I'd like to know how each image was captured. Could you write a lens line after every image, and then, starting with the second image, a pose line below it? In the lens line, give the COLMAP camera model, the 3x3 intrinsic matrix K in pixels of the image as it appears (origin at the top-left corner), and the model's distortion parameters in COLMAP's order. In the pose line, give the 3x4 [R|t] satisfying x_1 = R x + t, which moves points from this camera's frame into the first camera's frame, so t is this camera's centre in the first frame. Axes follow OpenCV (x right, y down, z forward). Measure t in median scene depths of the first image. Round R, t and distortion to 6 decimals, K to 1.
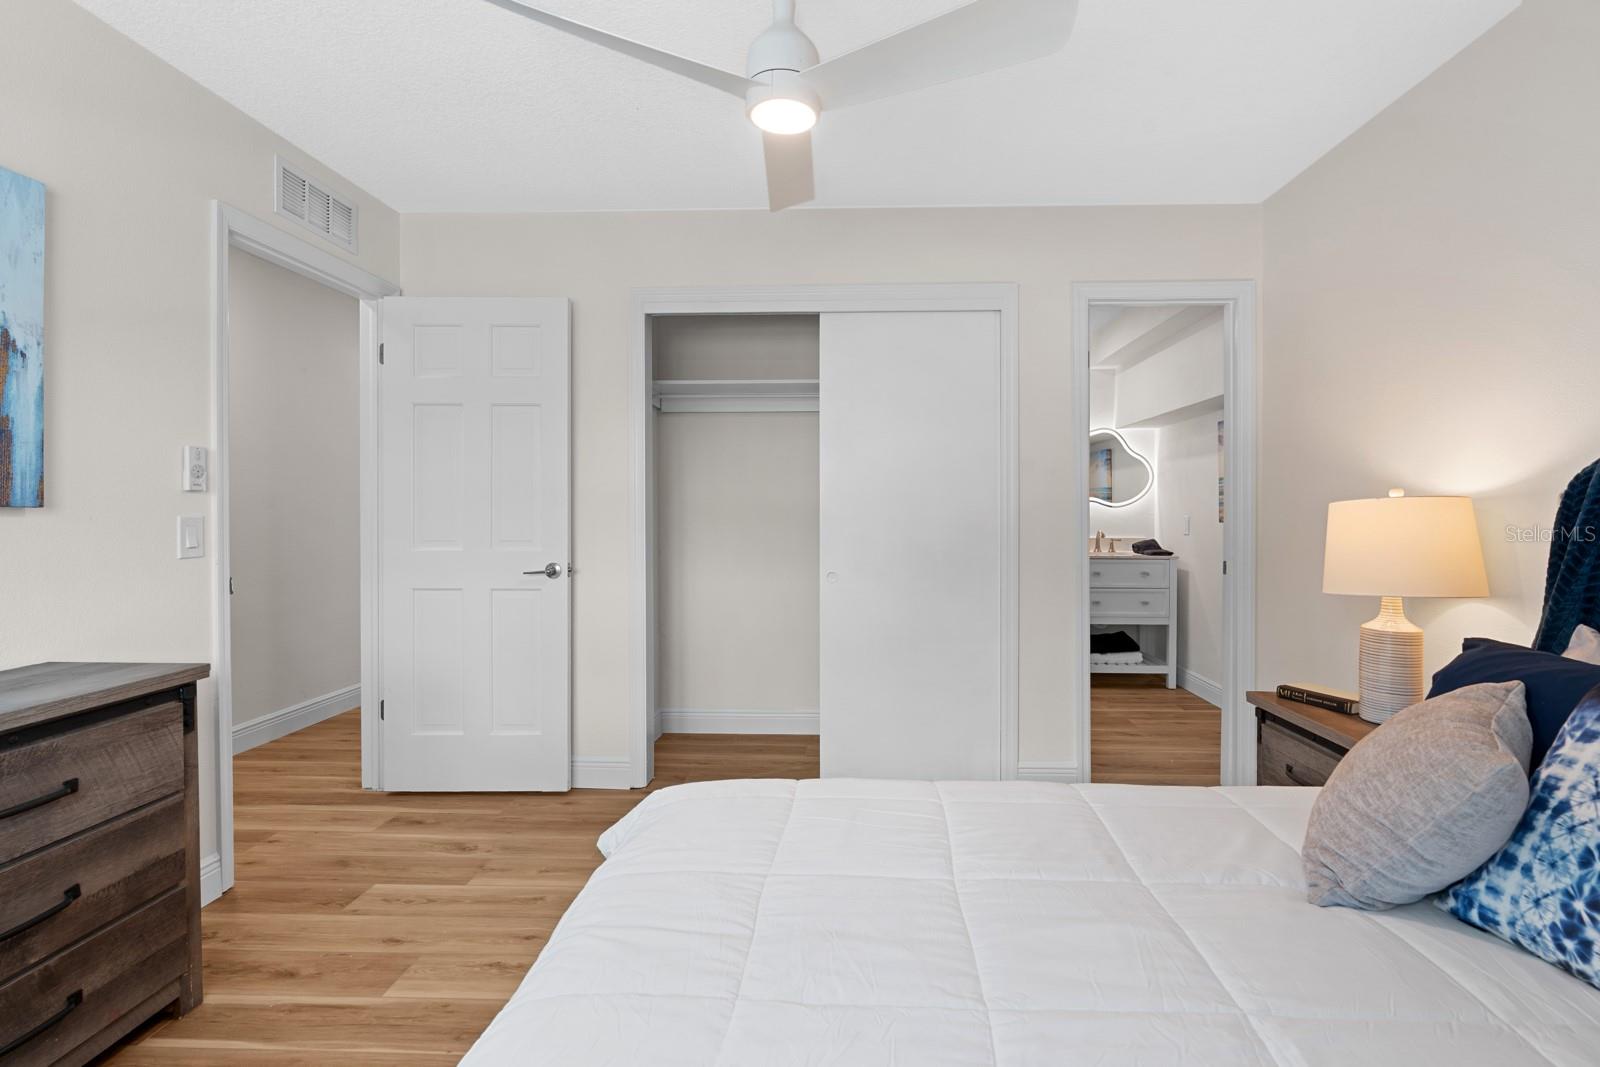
lens RADIAL K [[751.8, 0, 791.4], [0, 751.8, 512.2], [0, 0, 1]] dist [-0.001771, 0.000463]
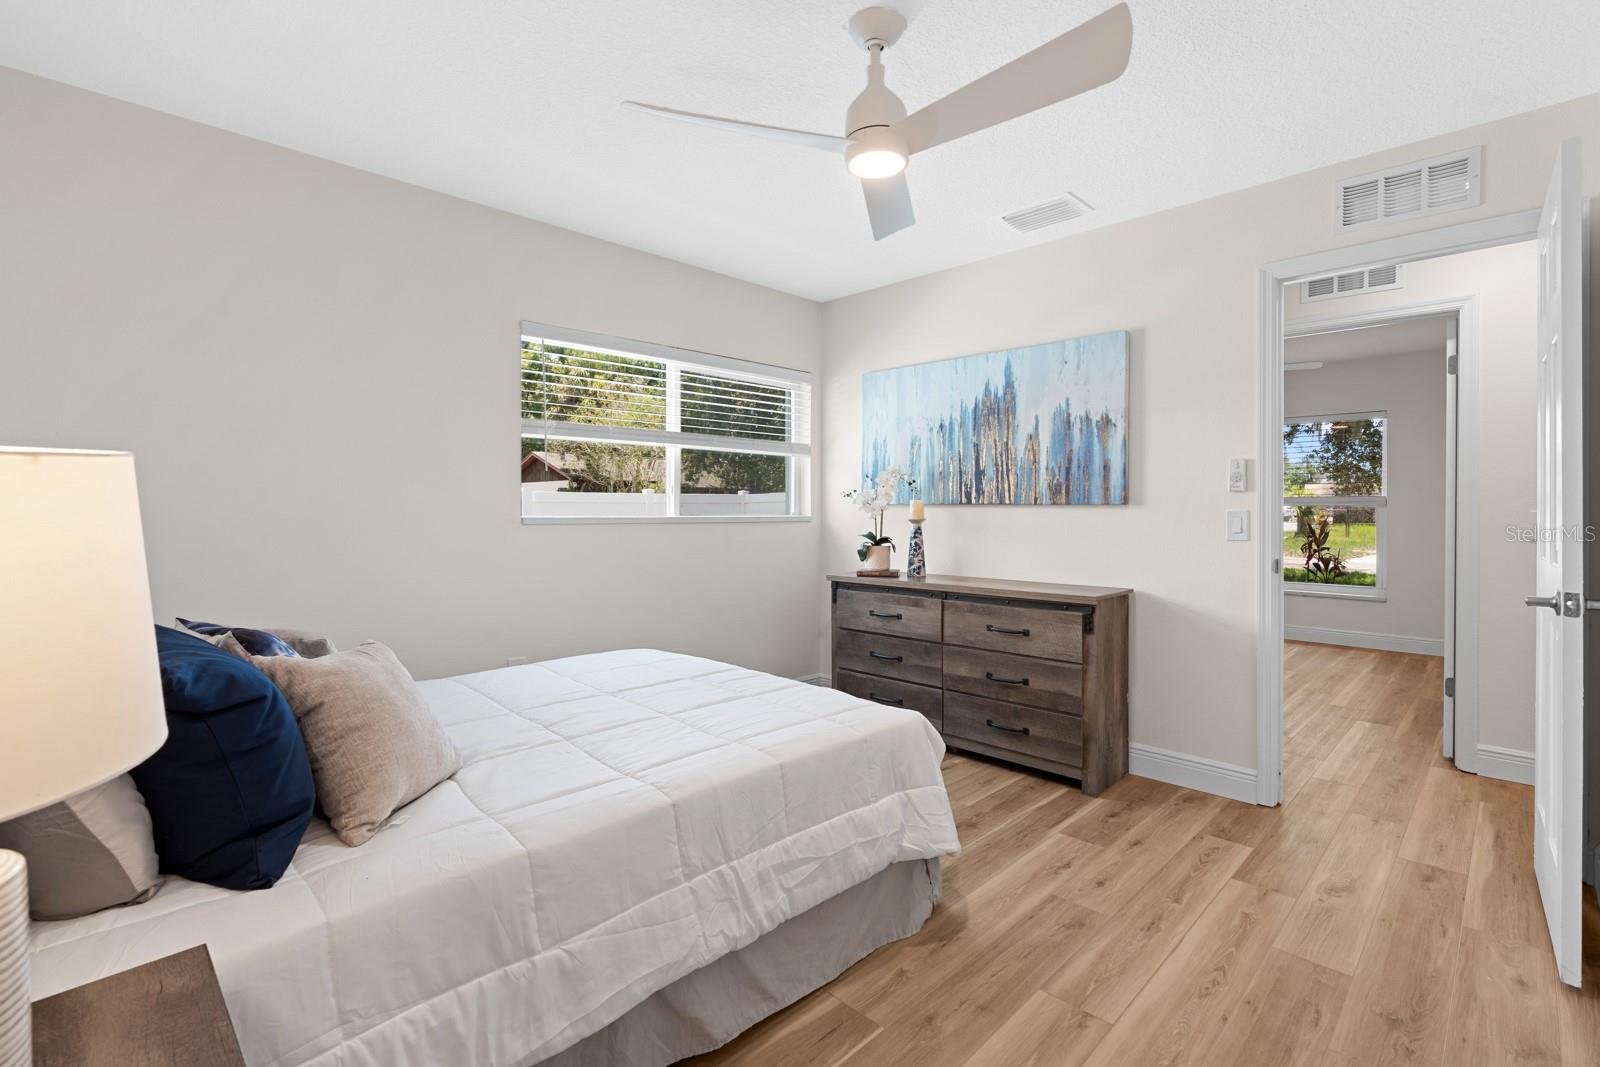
lens RADIAL K [[723.3, 0, 832.8], [0, 723.3, 507.3], [0, 0, 1]] dist [-0.000481, 0.000237]
pose [[-0.625120, -0.004619, -0.780515, 0.817123], [-0.003655, 0.999989, -0.002991, 0.008069], [0.780520, 0.000983, -0.625130, 1.486425]]
